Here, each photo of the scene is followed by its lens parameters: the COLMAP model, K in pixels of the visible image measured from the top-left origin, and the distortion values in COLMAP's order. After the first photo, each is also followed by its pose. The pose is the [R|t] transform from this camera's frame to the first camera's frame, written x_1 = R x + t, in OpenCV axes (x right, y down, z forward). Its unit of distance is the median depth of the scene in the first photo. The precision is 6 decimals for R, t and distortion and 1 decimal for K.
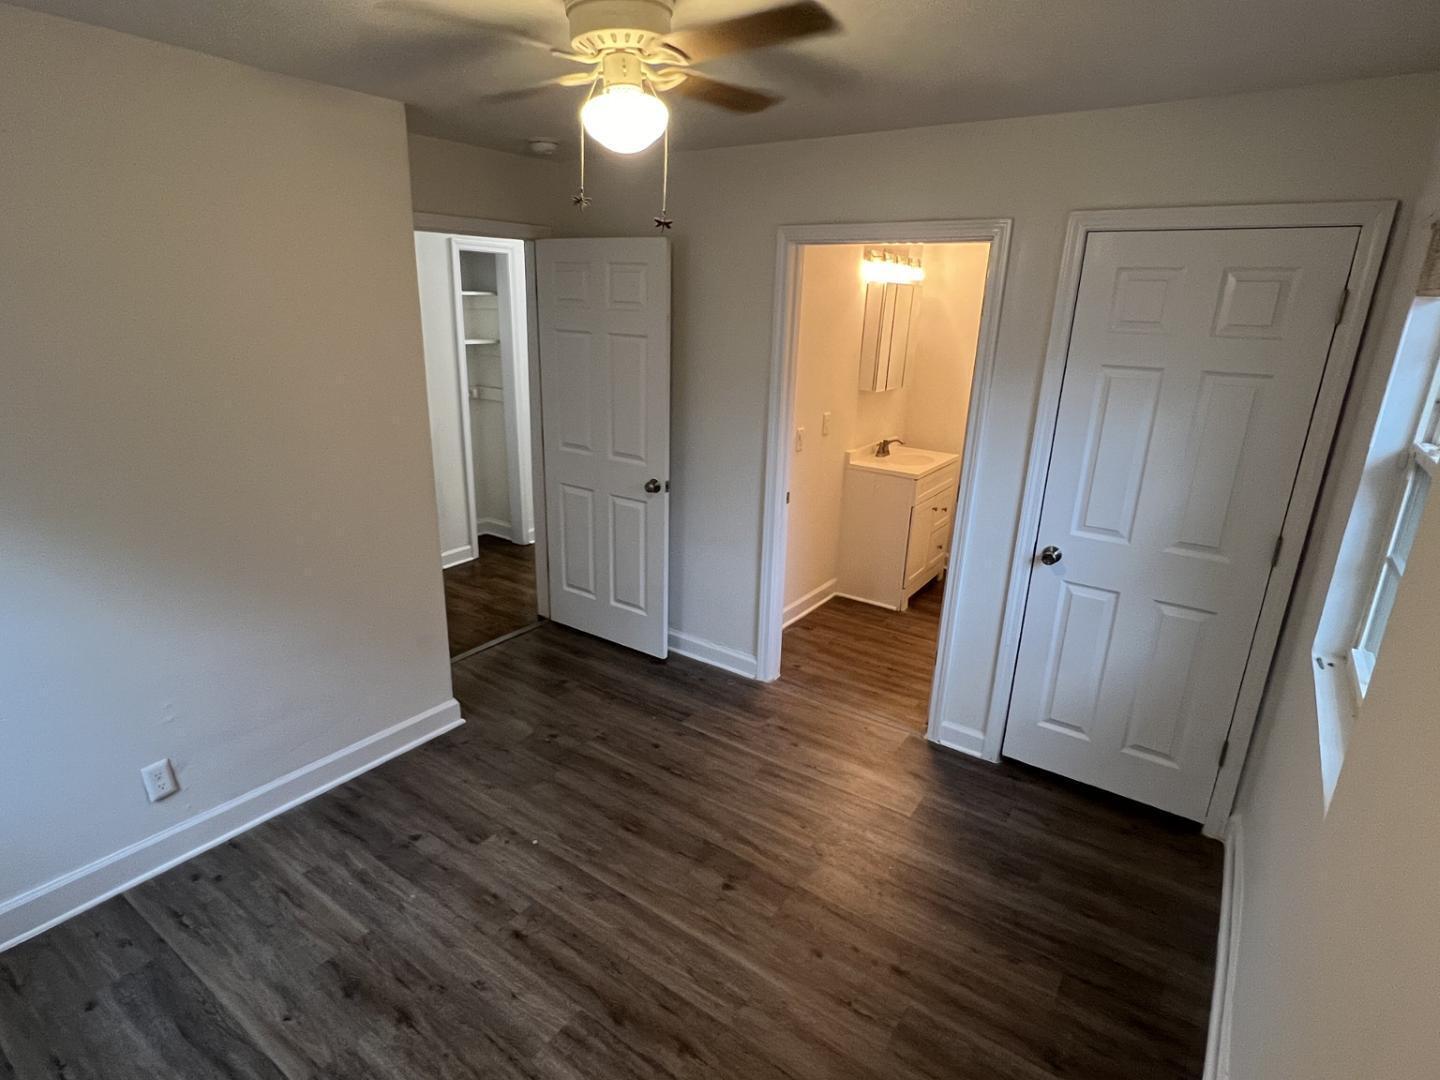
lens RADIAL K [[755.6, 0, 717.9], [0, 755.6, 539.8], [0, 0, 1]] dist [-0.001190, -0.001459]
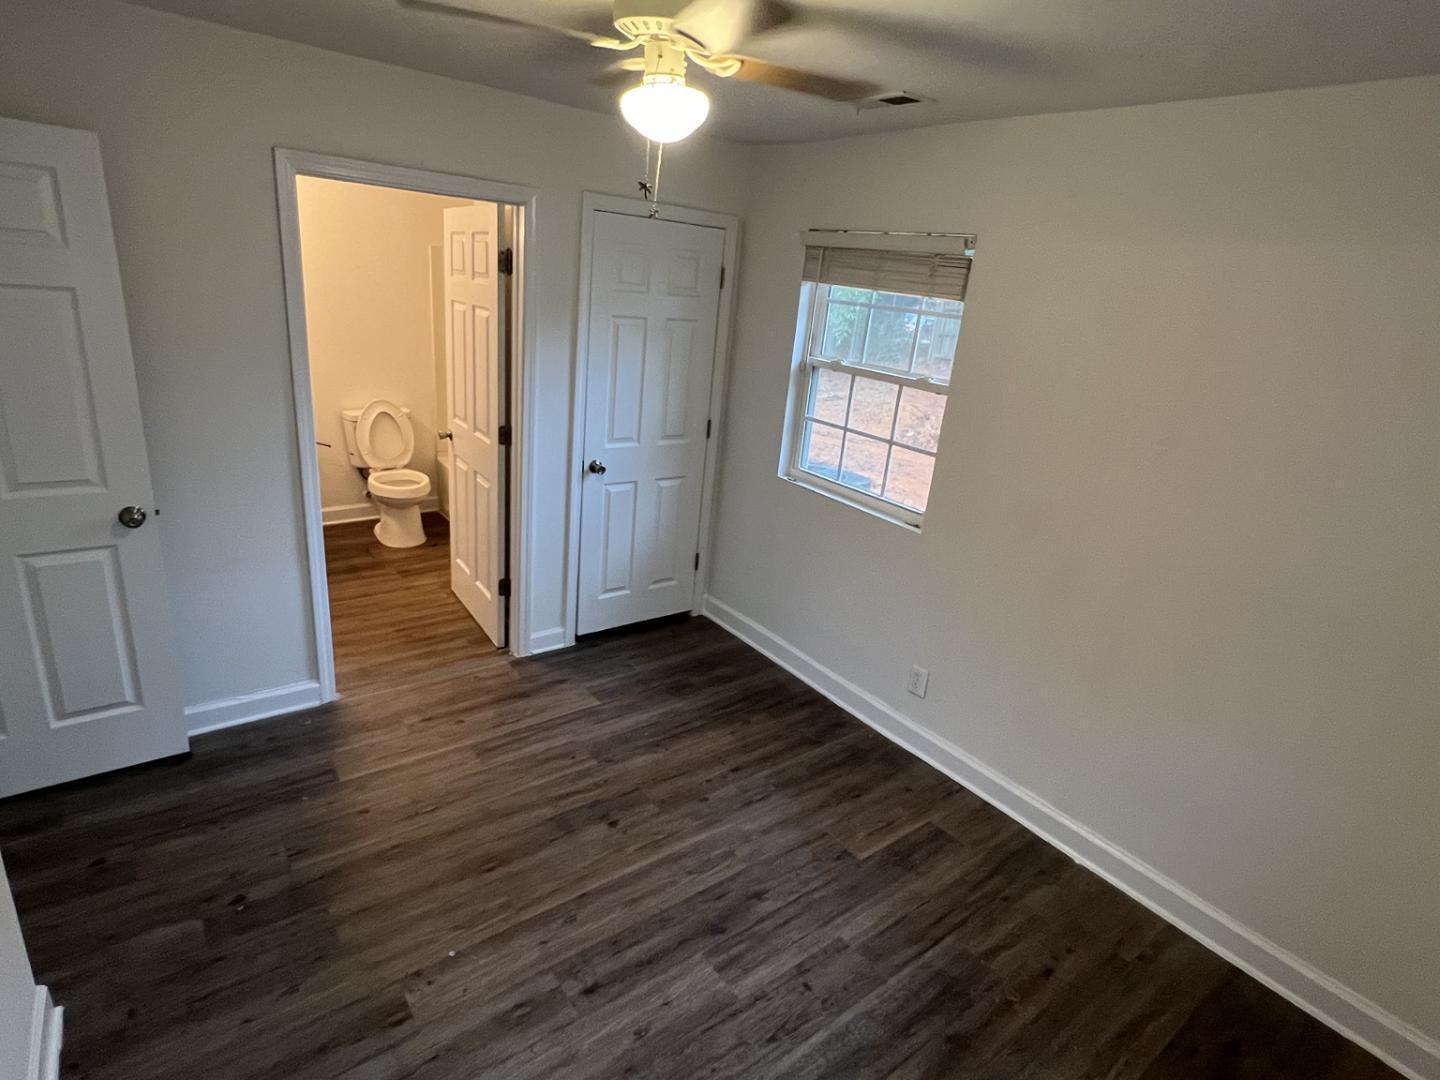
lens RADIAL K [[755.6, 0, 707.8], [0, 755.6, 535.8], [0, 0, 1]] dist [-0.001190, -0.001459]
pose [[0.310778, -0.311052, 0.898145, -0.777584], [0.204310, 0.944708, 0.256483, -0.180487], [-0.928264, 0.103791, 0.357146, 0.432075]]
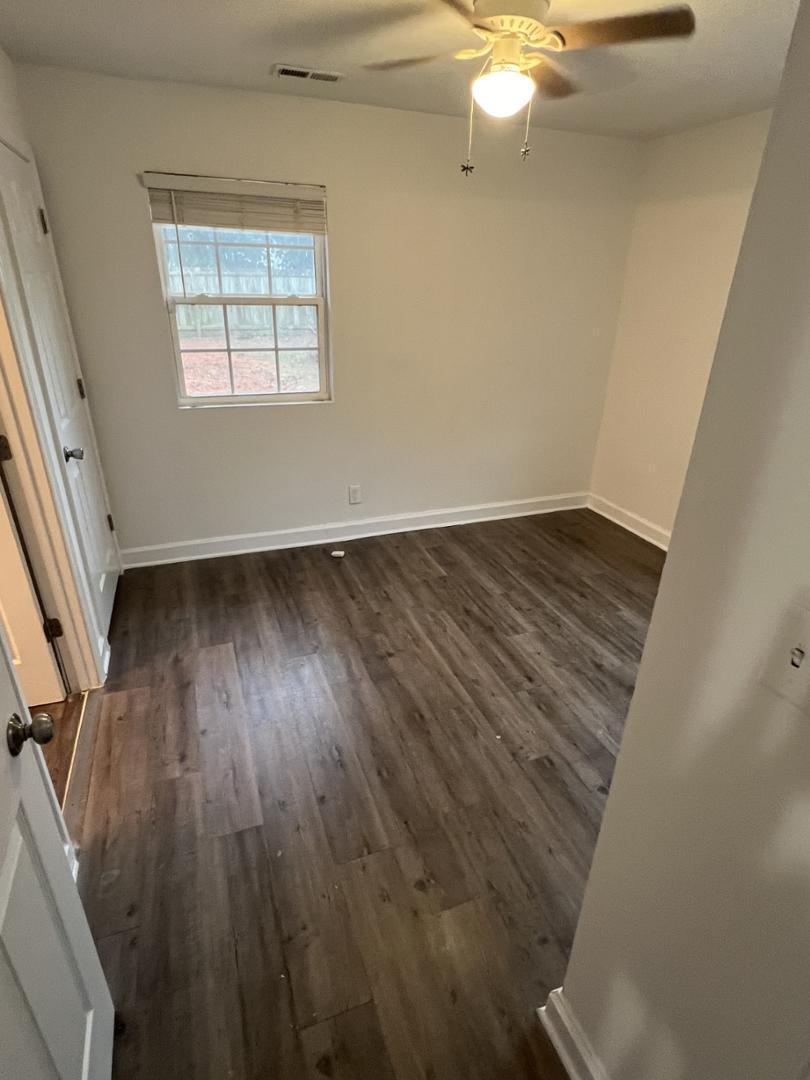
lens RADIAL K [[566.7, 0, 408.5], [0, 566.7, 537.2], [0, 0, 1]] dist [-0.001190, -0.001459]
pose [[-0.824188, -0.277182, 0.493847, -0.491361], [0.127194, 0.759152, 0.638365, -0.410457], [-0.551848, 0.588947, -0.590428, 1.468793]]
